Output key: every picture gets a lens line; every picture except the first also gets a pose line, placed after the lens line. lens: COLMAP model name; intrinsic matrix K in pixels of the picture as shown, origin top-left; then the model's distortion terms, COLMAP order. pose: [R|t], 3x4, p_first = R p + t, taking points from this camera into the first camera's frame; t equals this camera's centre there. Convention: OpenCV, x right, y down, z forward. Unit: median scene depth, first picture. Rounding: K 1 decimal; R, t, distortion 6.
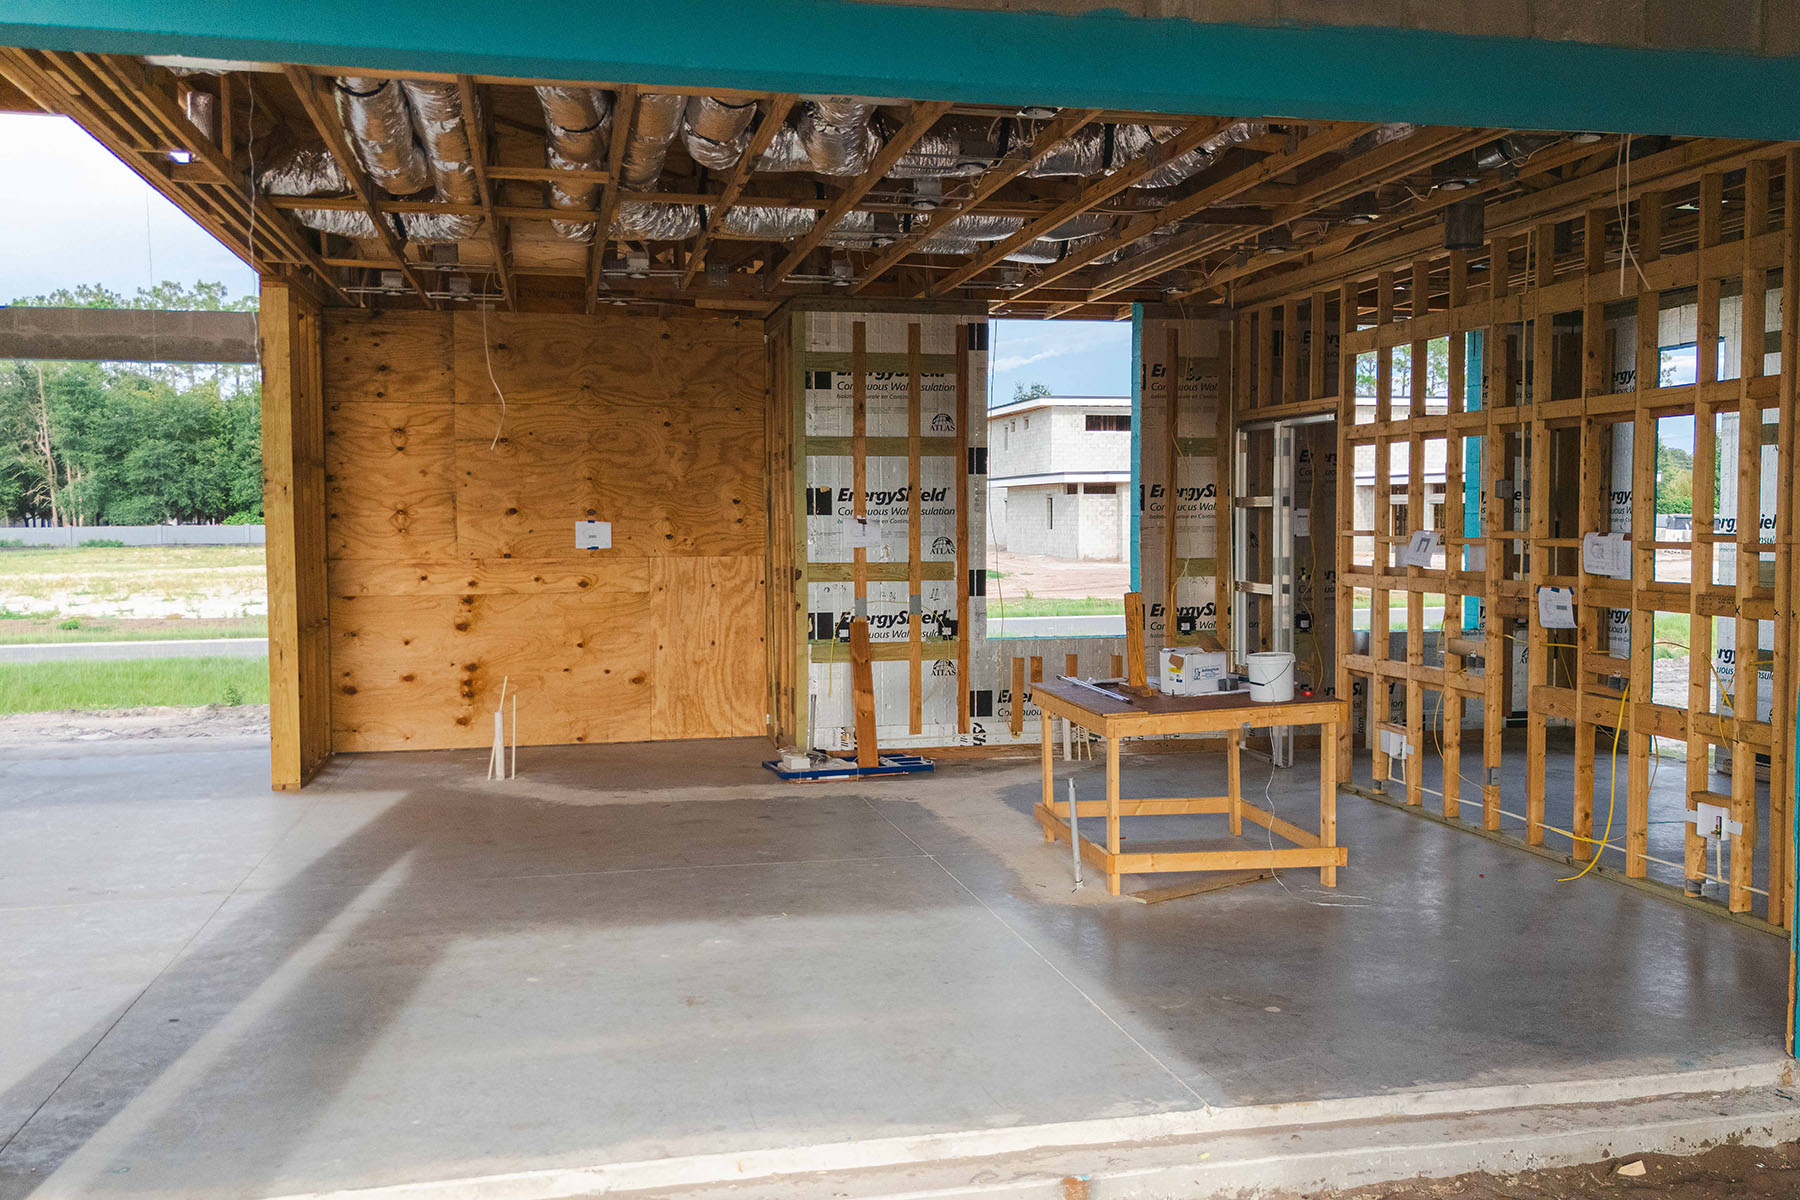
lens RADIAL K [[1581.7, 0, 903.1], [0, 1581.7, 606.3], [0, 0, 1]] dist [0.058398, -0.065242]
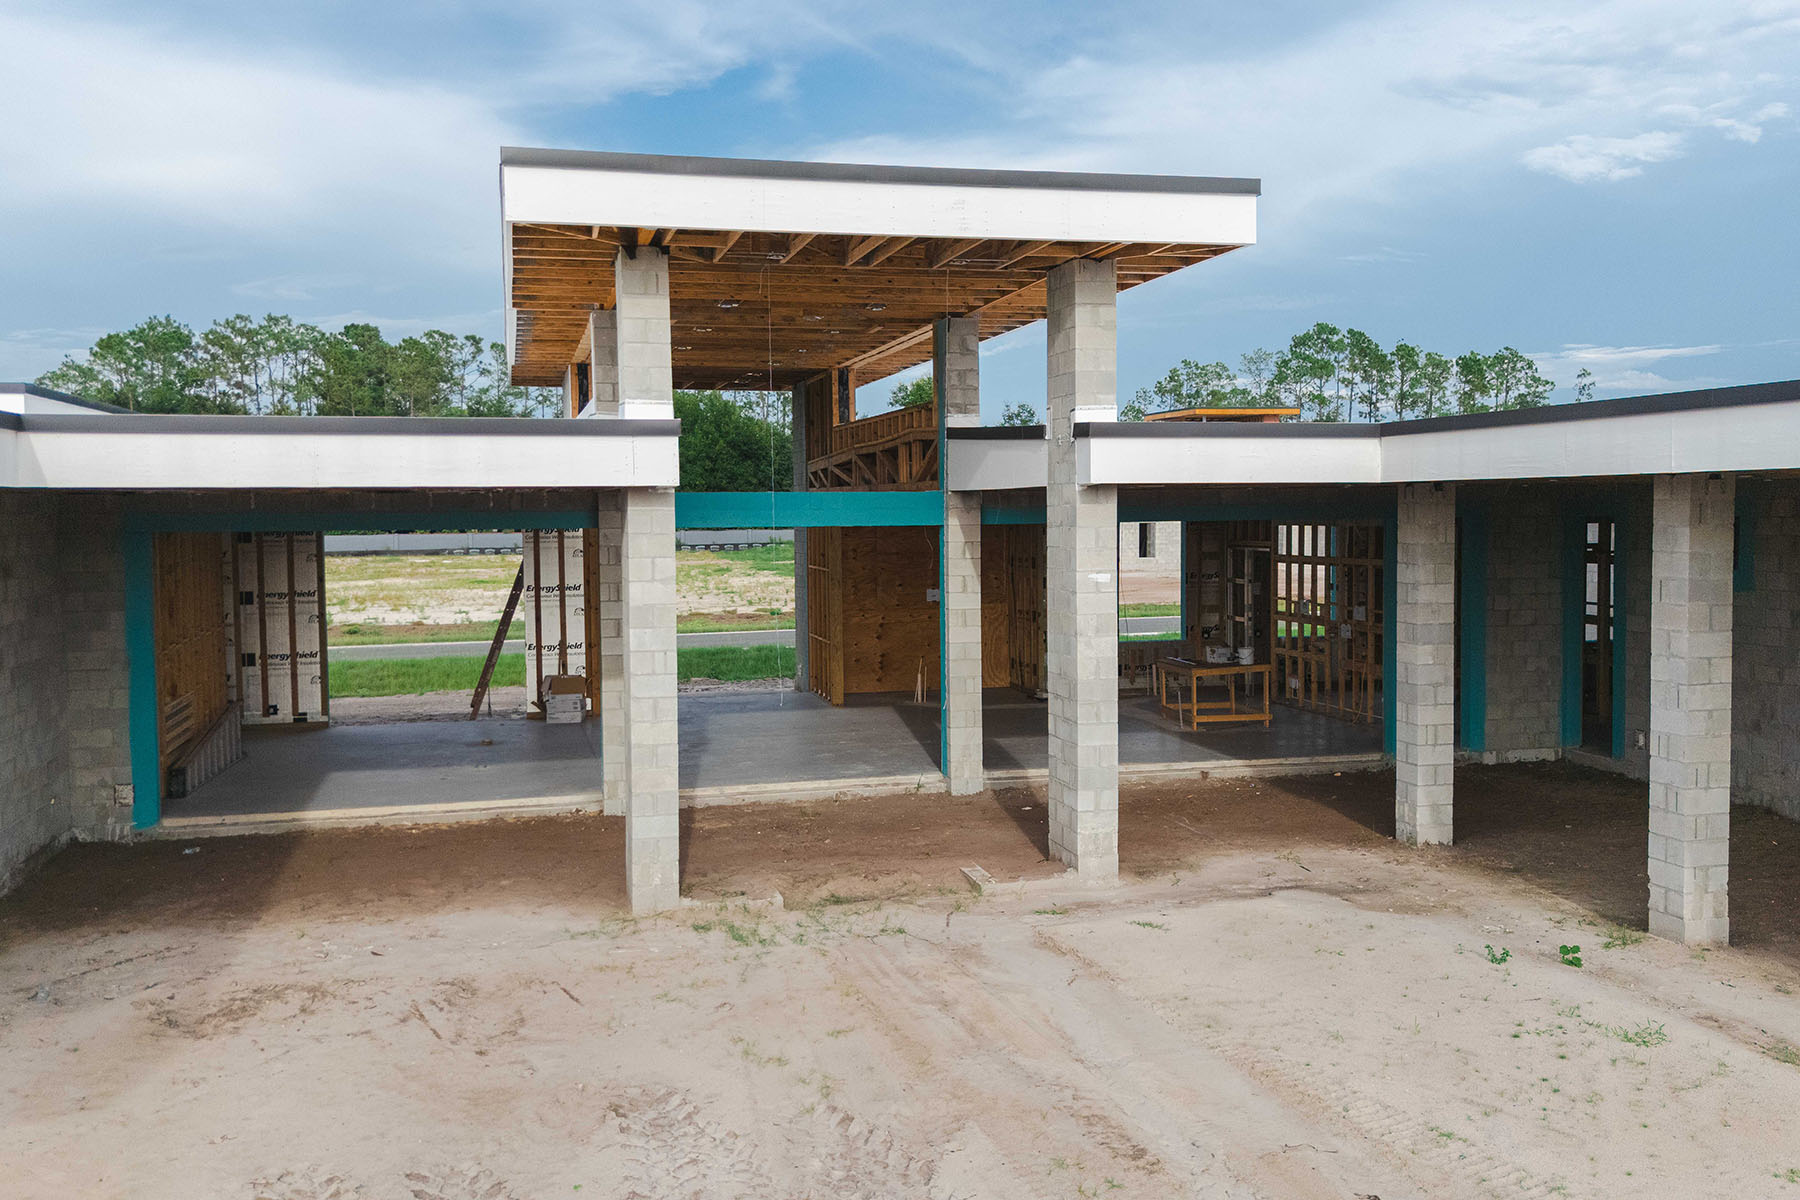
lens RADIAL K [[1581.7, 0, 896.9], [0, 1581.7, 594.0], [0, 0, 1]] dist [0.058398, -0.065242]
pose [[0.999751, -0.006550, 0.021328, -0.353490], [0.006591, 0.999977, -0.001872, -0.051261], [-0.021315, 0.002012, 0.999771, -1.425244]]
